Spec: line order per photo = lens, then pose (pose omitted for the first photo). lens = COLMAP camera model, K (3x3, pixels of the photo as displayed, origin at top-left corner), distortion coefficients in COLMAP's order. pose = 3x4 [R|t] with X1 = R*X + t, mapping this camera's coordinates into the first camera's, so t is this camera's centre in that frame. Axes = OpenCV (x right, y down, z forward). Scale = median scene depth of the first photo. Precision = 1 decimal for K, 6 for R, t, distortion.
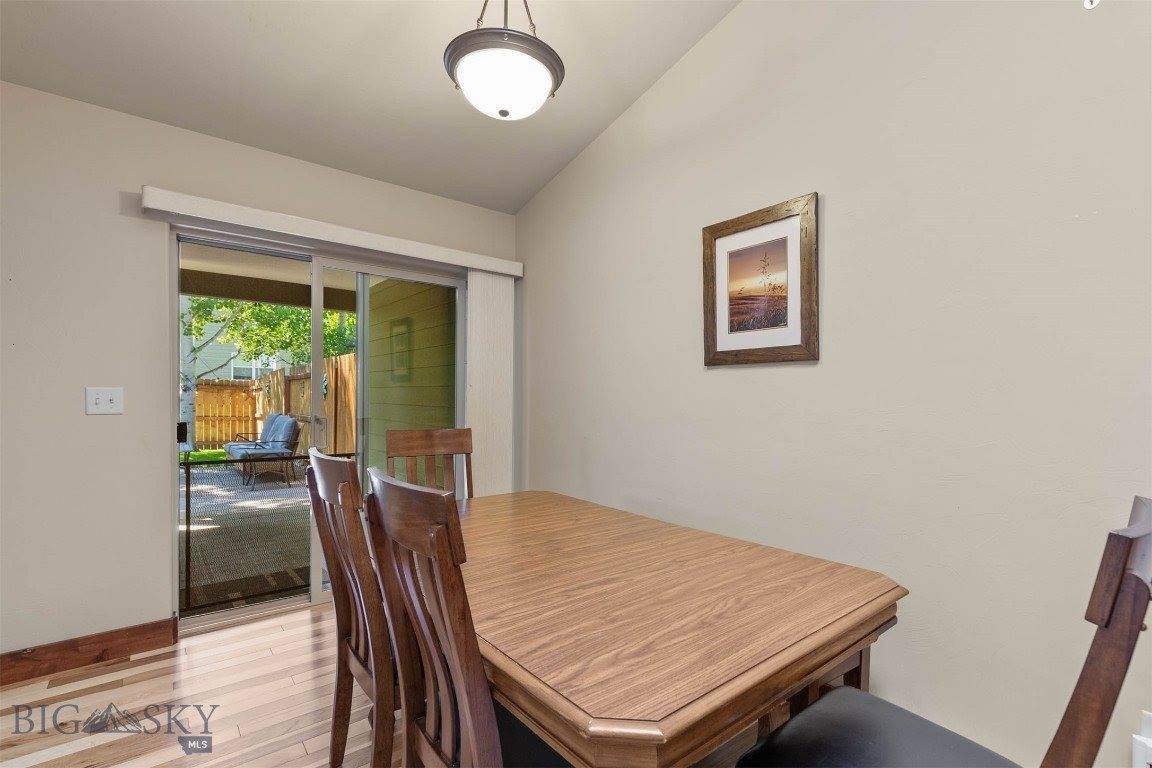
lens RADIAL K [[522.6, 0, 575.4], [0, 522.6, 395.0], [0, 0, 1]] dist [-0.005222, 0.002018]
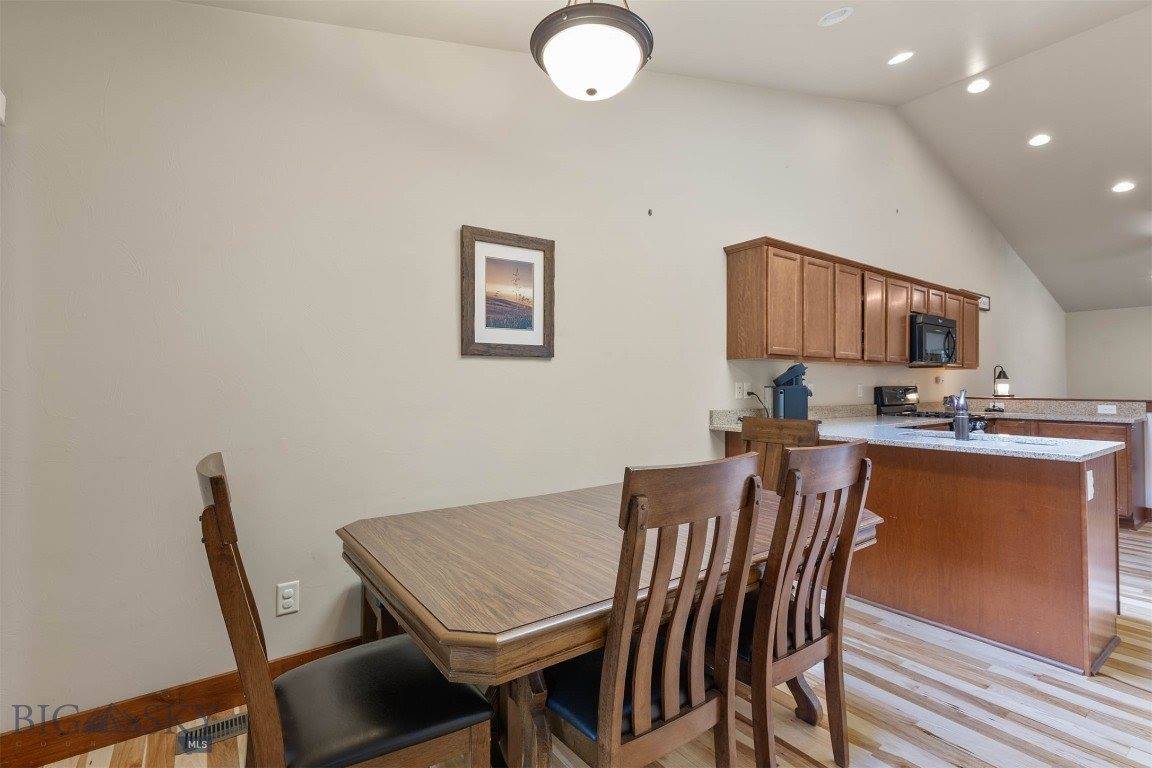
lens RADIAL K [[522.6, 0, 579.2], [0, 522.6, 373.8], [0, 0, 1]] dist [-0.005222, 0.002018]
pose [[0.053666, 0.013433, 0.998469, -0.825749], [-0.000064, 0.999910, -0.013449, -0.002979], [-0.998559, 0.000657, 0.053662, 0.735165]]
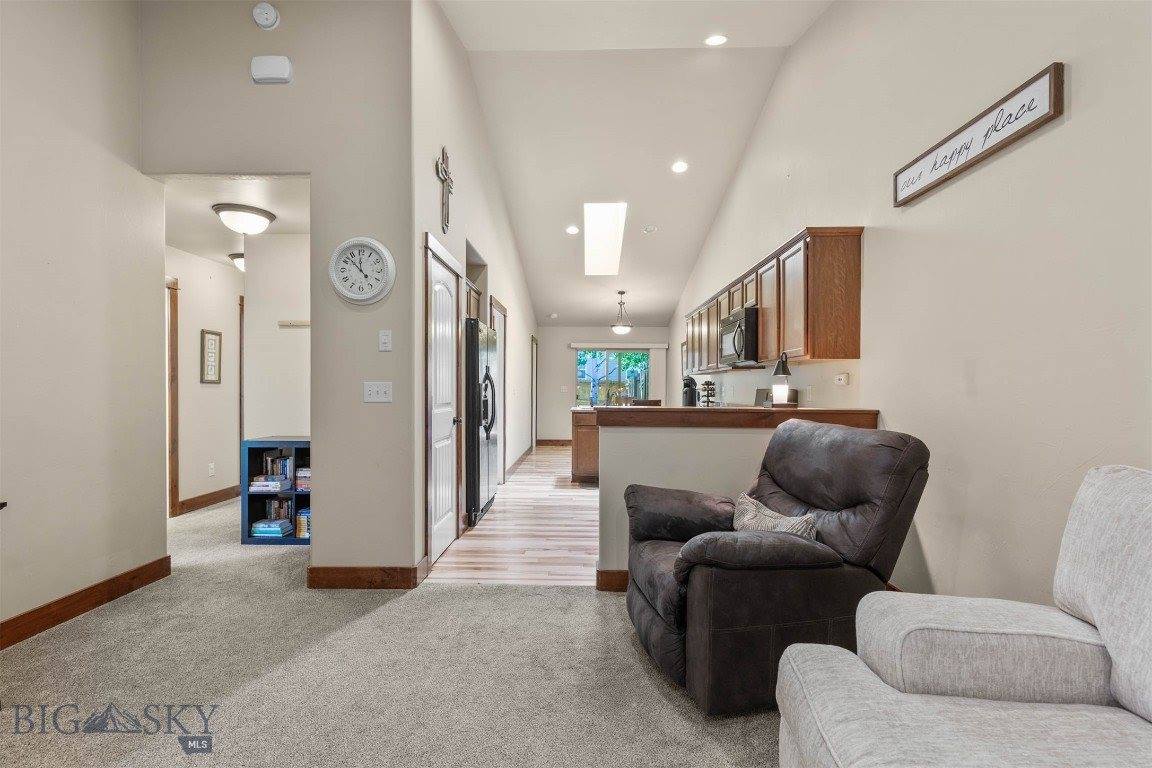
lens RADIAL K [[522.6, 0, 573.9], [0, 522.6, 386.5], [0, 0, 1]] dist [-0.005222, 0.002018]
pose [[0.761923, -0.001771, -0.647665, 2.192933], [-0.004967, 0.999951, -0.008578, 0.032498], [0.647648, 0.009752, 0.761877, -2.520100]]
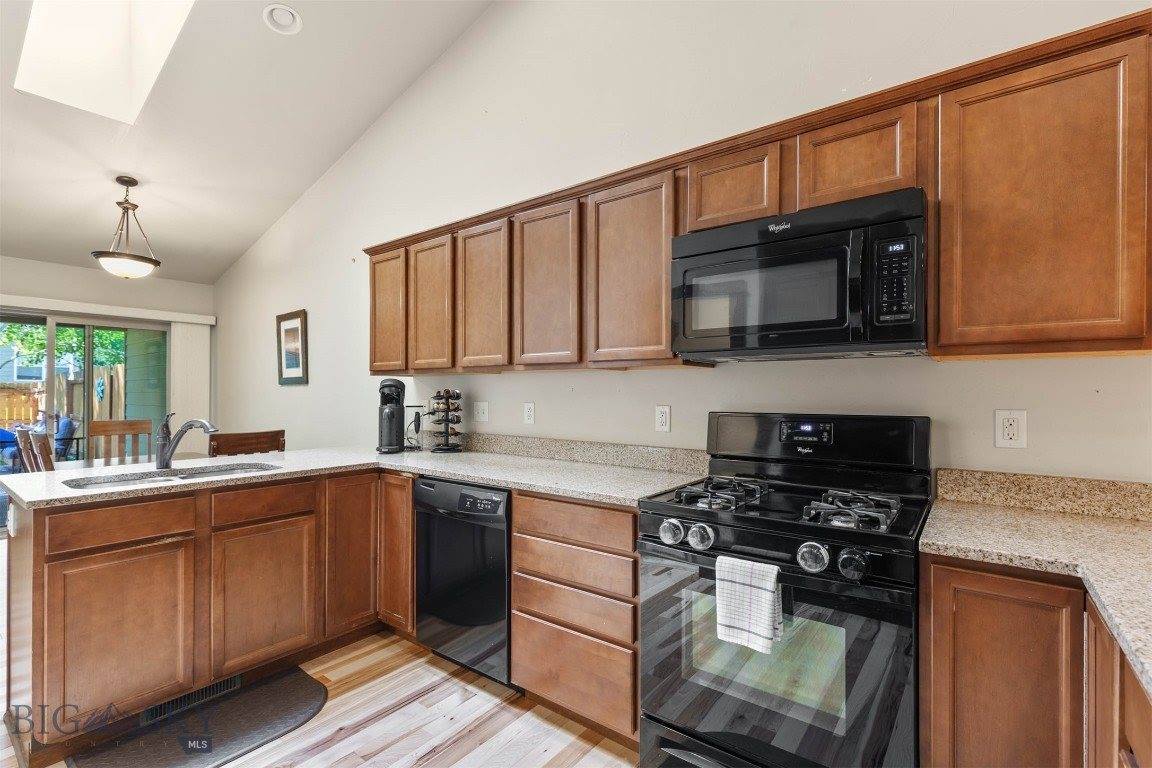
lens RADIAL K [[522.6, 0, 576.2], [0, 522.6, 391.4], [0, 0, 1]] dist [-0.005222, 0.002018]
pose [[0.972336, -0.003582, 0.233559, 0.920030], [0.004669, 0.999981, -0.004103, -0.016147], [-0.233540, 0.005080, 0.972334, -1.252555]]
